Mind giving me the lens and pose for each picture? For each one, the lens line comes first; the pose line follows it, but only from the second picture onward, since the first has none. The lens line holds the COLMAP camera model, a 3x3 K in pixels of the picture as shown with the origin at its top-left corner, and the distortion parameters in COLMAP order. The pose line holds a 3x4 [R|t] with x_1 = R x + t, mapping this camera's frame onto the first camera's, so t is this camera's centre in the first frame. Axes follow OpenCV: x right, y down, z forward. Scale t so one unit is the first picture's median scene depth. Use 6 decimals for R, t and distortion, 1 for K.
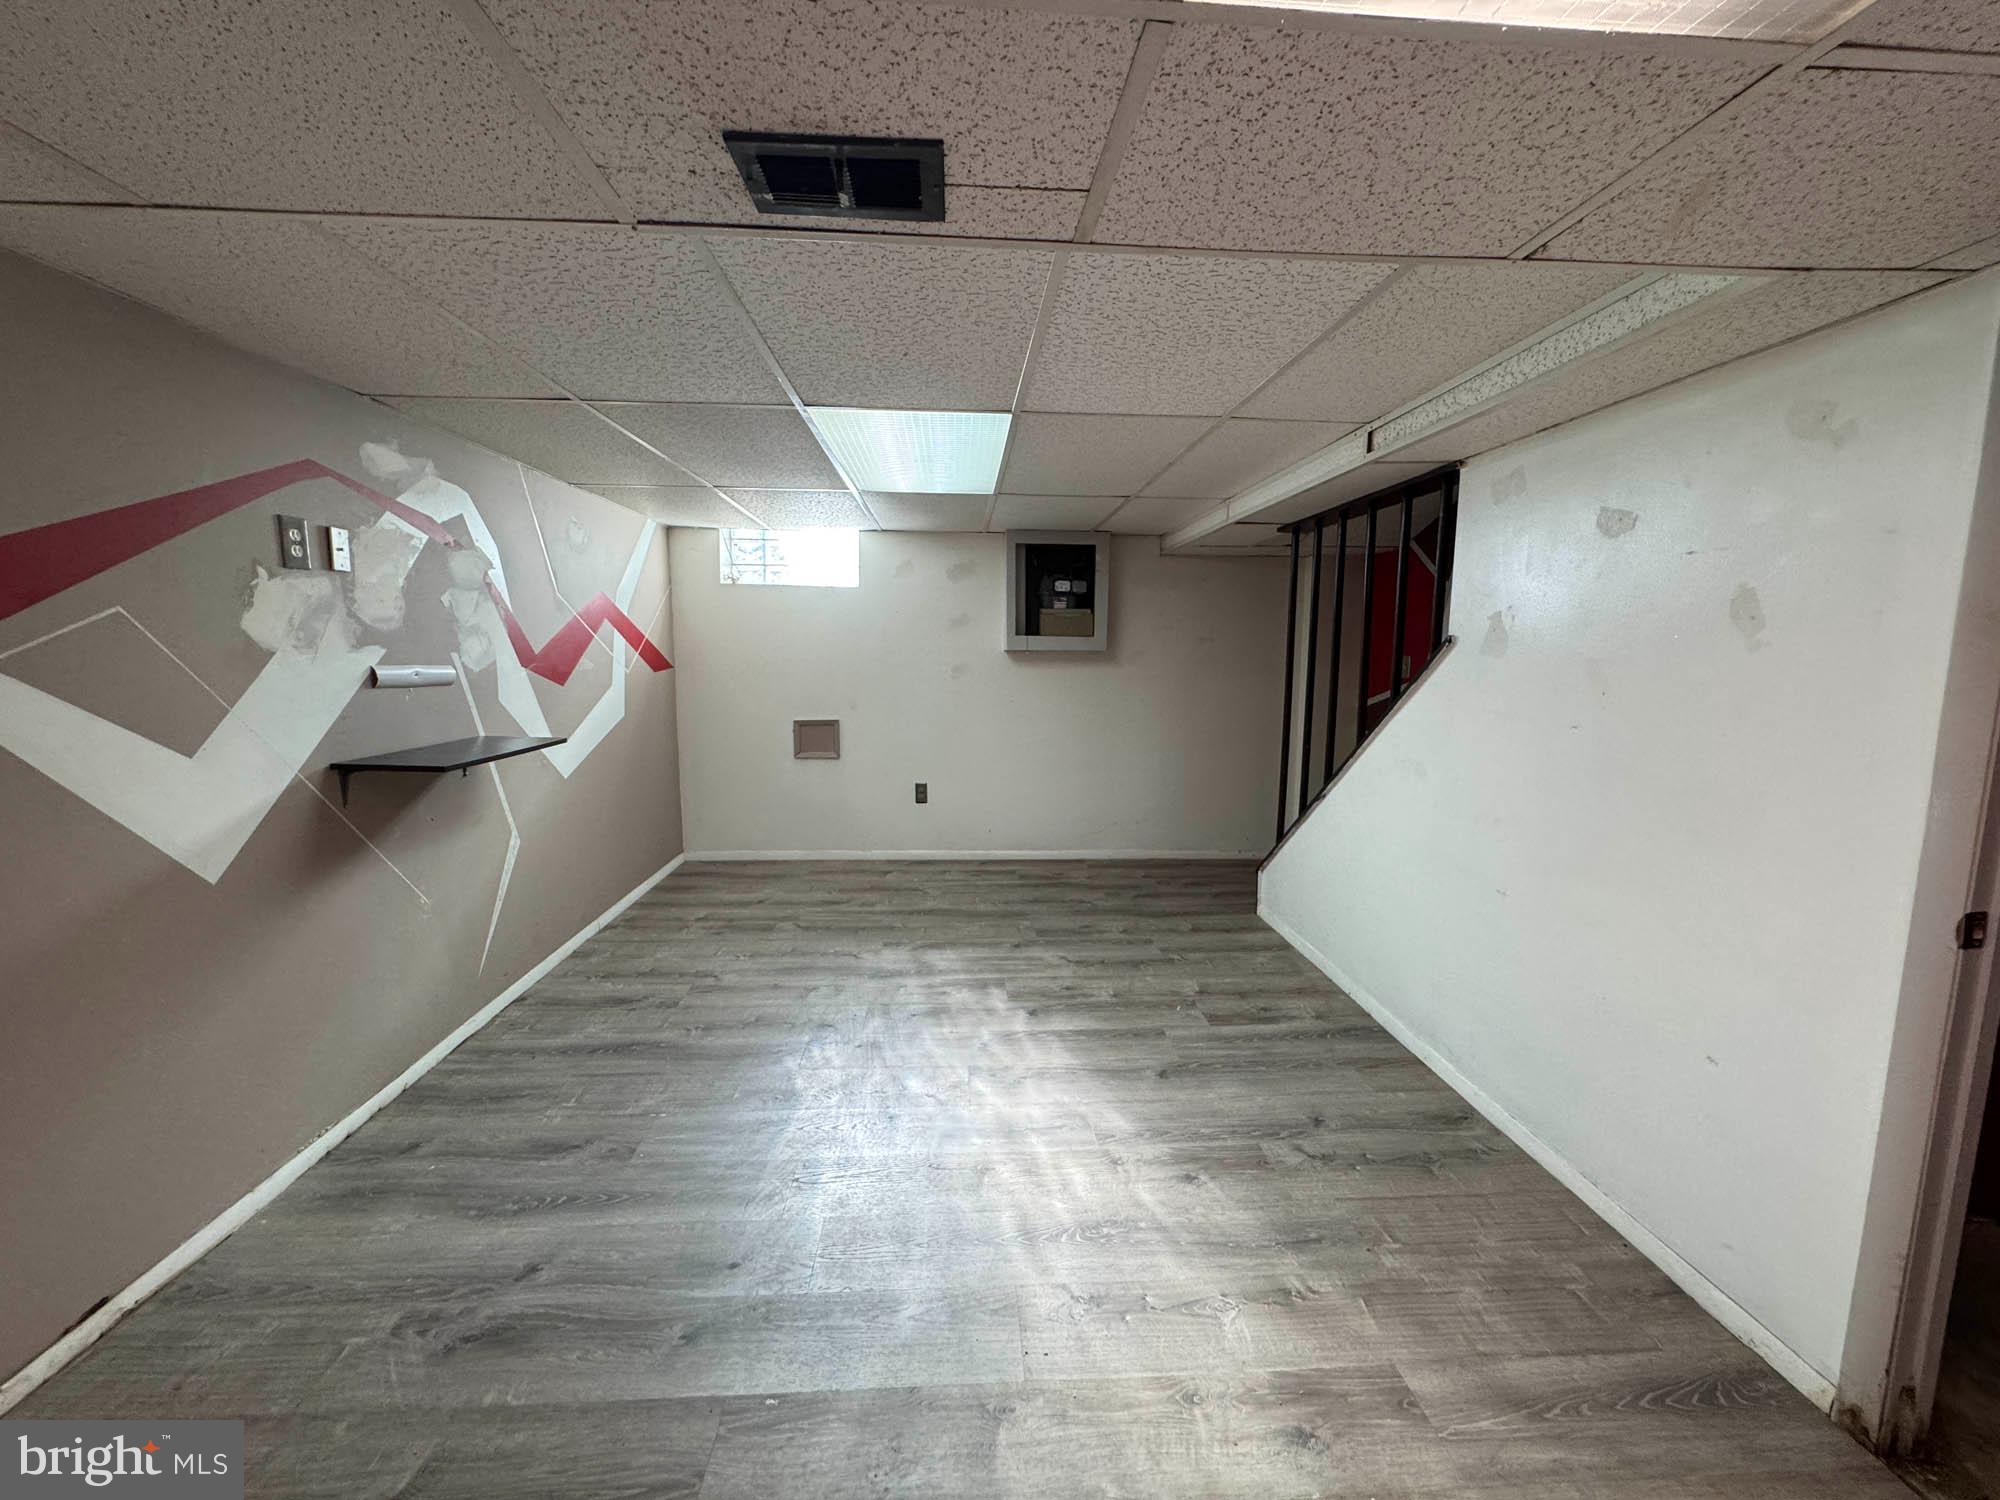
lens RADIAL K [[797.7, 0, 997.7], [0, 797.7, 750.8], [0, 0, 1]] dist [-0.000993, -0.000847]
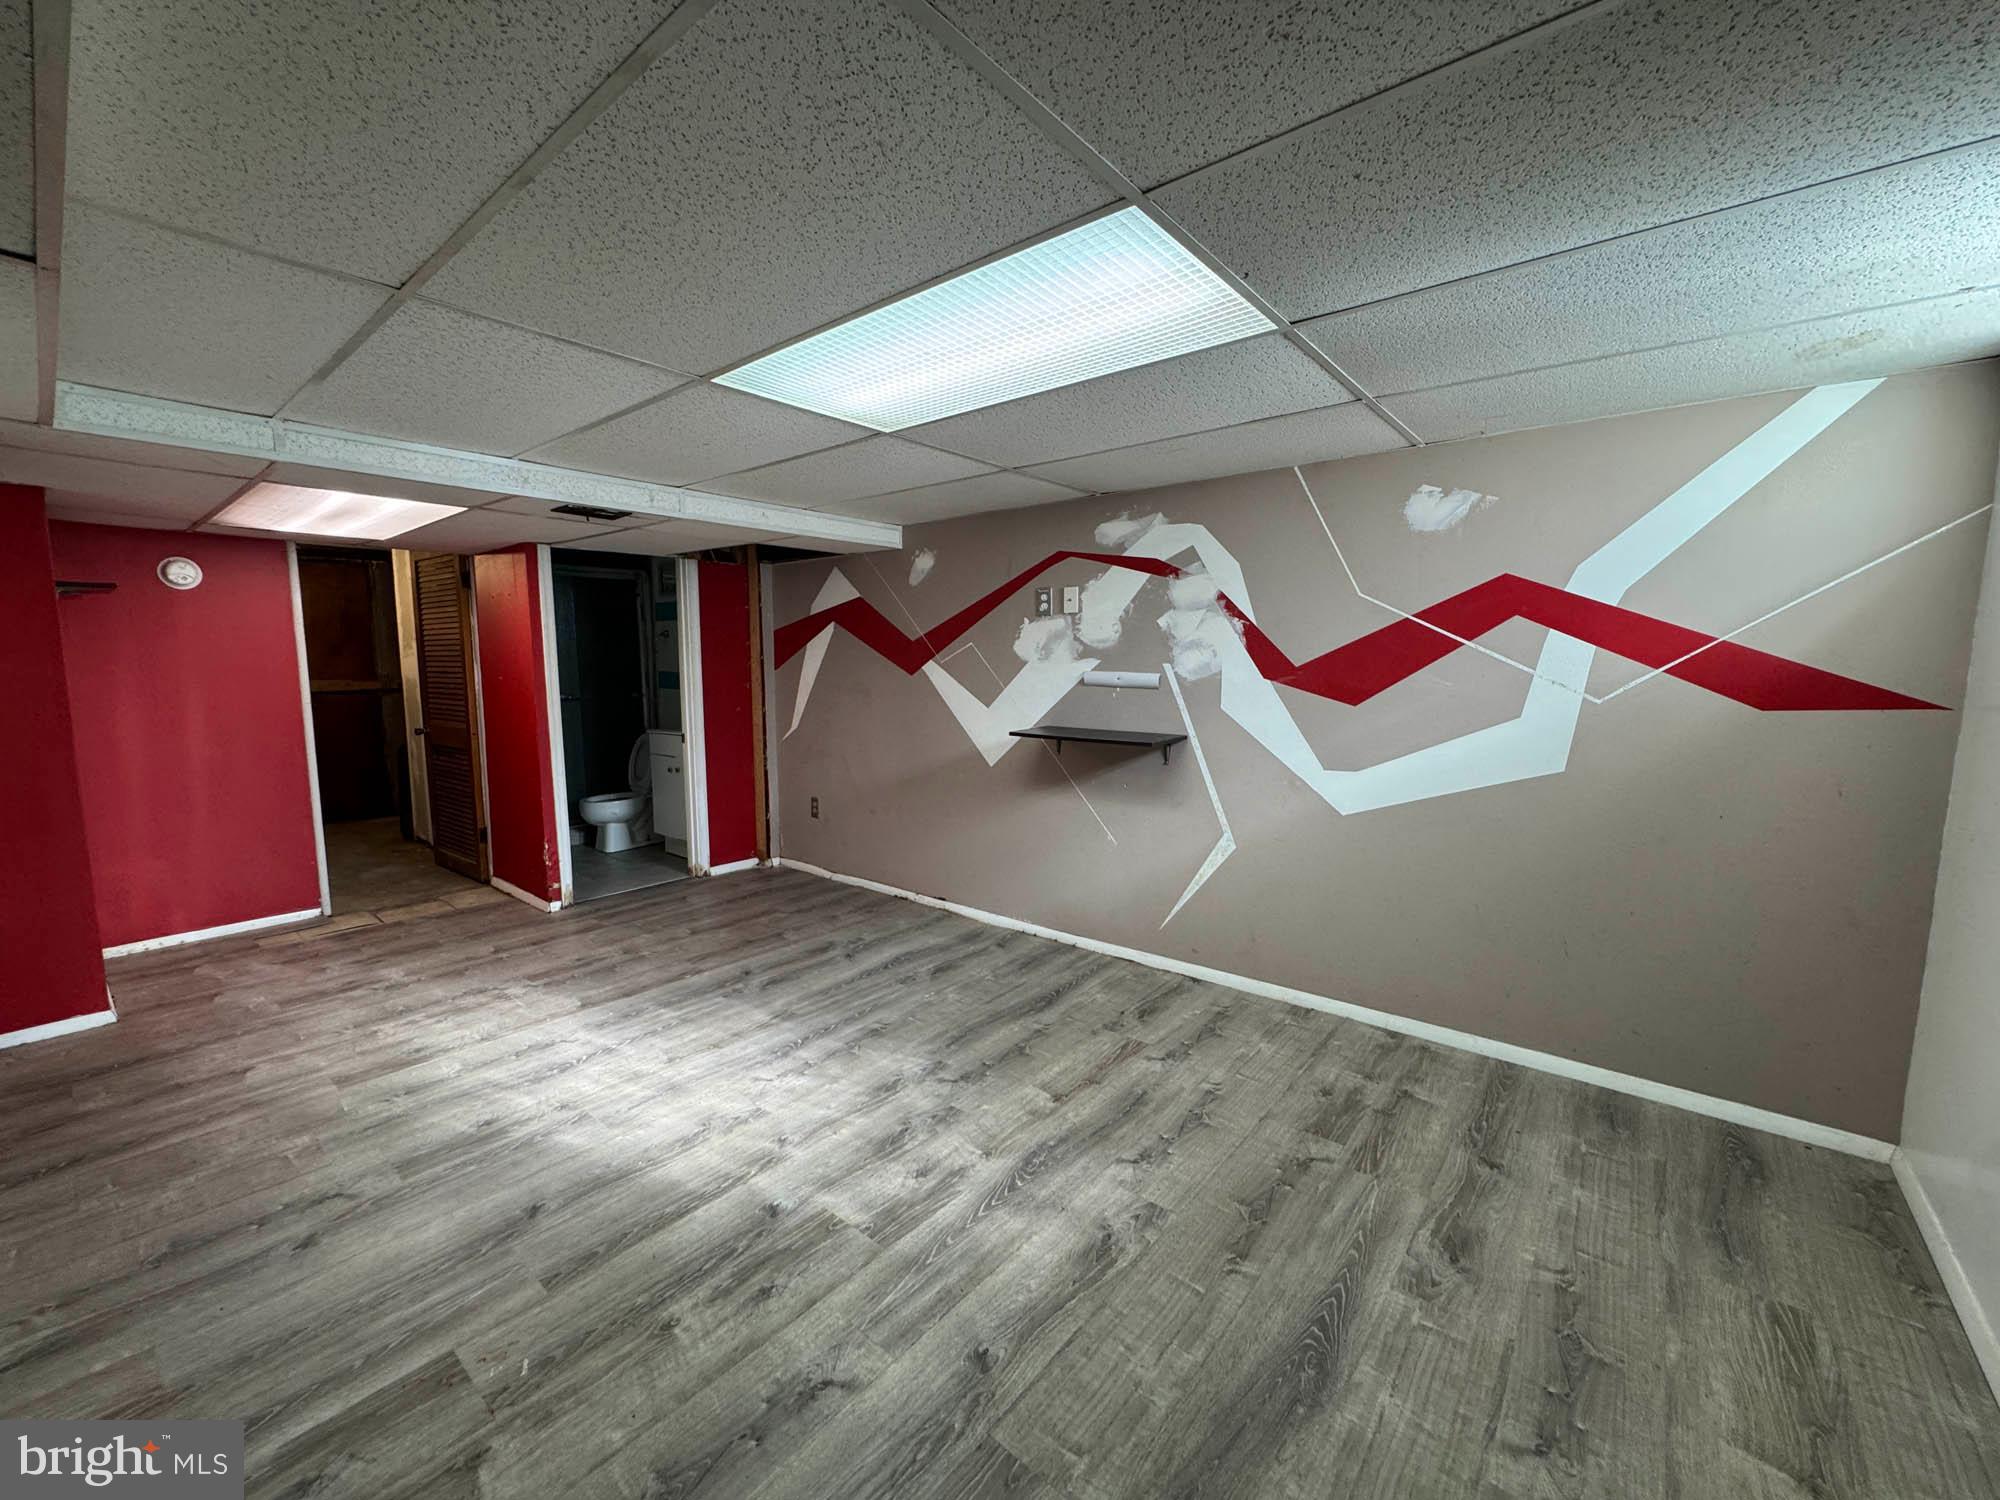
lens RADIAL K [[797.7, 0, 996.6], [0, 797.7, 744.4], [0, 0, 1]] dist [-0.000993, -0.000847]
pose [[-0.681644, 0.069573, -0.728369, 0.411171], [-0.099140, 0.977507, 0.186150, -0.206334], [0.724936, 0.199099, -0.659414, 1.665328]]
